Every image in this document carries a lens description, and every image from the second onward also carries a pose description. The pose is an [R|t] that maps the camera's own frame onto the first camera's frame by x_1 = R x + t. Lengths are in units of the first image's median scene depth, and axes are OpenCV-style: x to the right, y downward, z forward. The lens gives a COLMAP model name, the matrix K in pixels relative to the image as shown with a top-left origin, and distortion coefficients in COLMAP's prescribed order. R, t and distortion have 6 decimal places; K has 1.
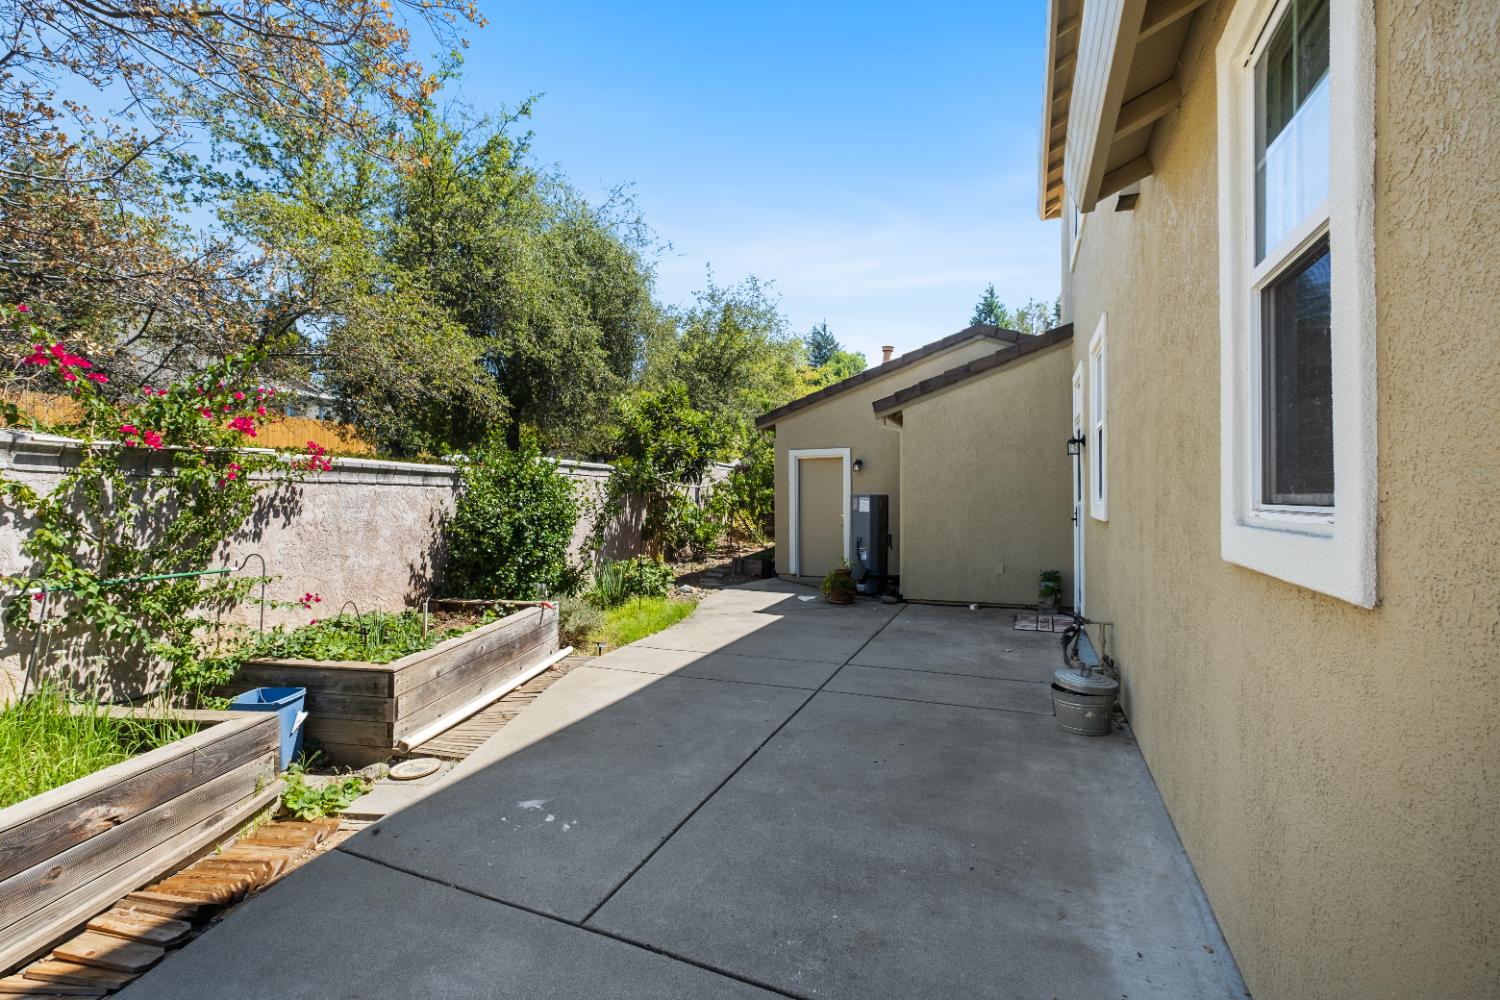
lens RADIAL K [[654.1, 0, 745.6], [0, 654.1, 496.8], [0, 0, 1]] dist [-0.002892, -0.000190]
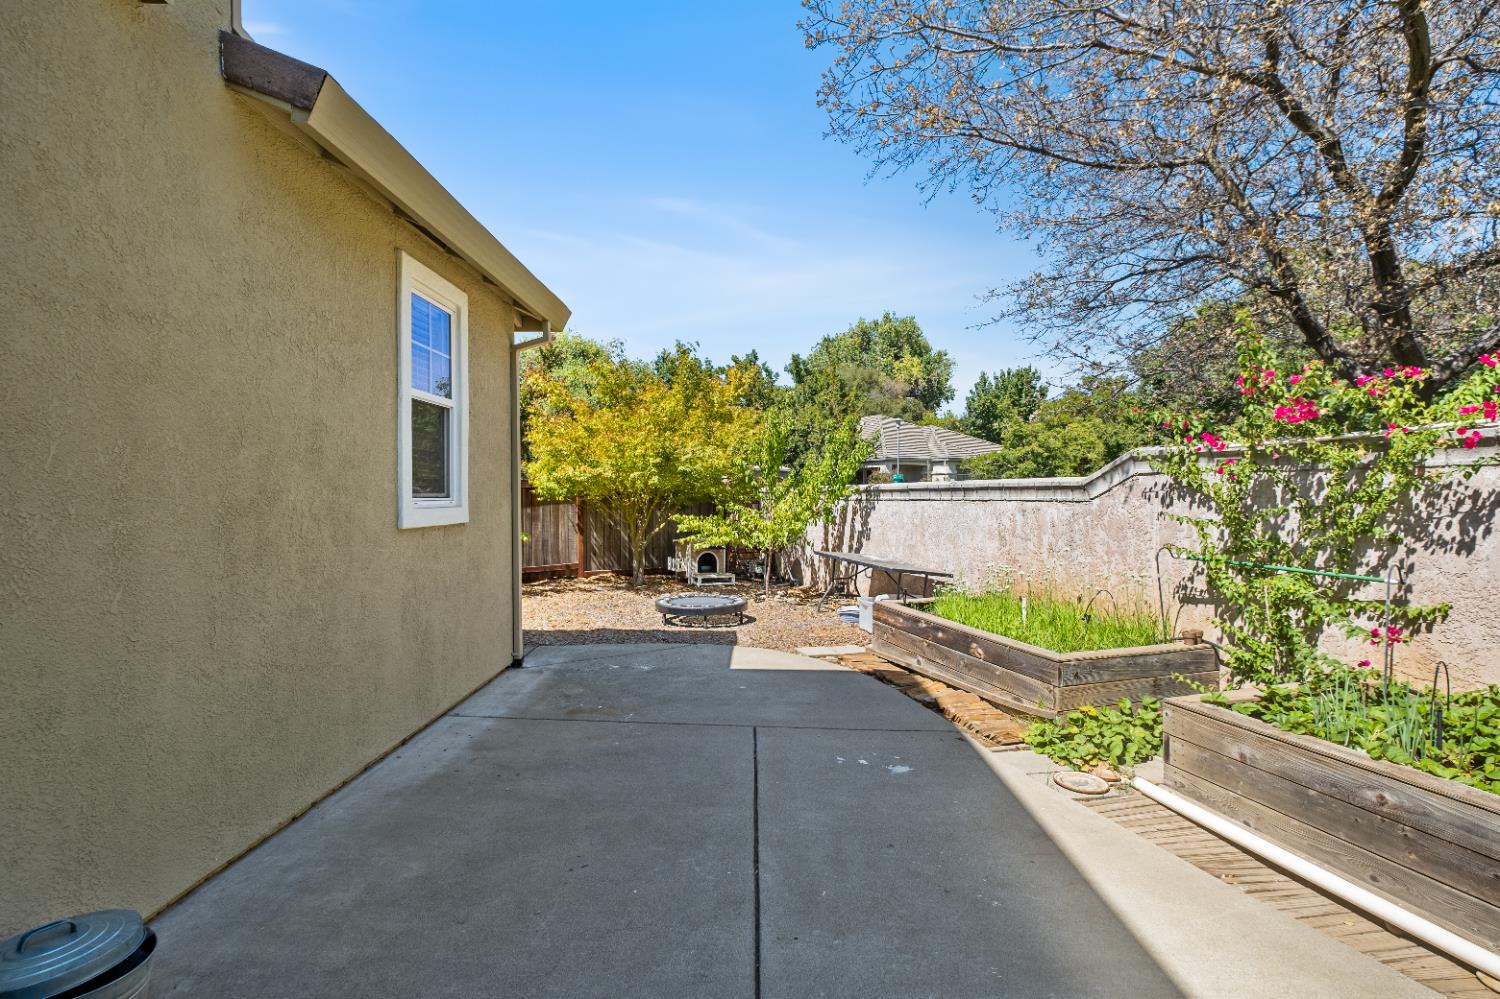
lens RADIAL K [[683.9, 0, 743.9], [0, 683.9, 496.4], [0, 0, 1]] dist [0.001595, 0.000117]
pose [[-0.924574, 0.007054, -0.380937, 0.354218], [0.003772, 0.999949, 0.009361, -0.005927], [0.380984, 0.007218, -0.924554, 1.942248]]
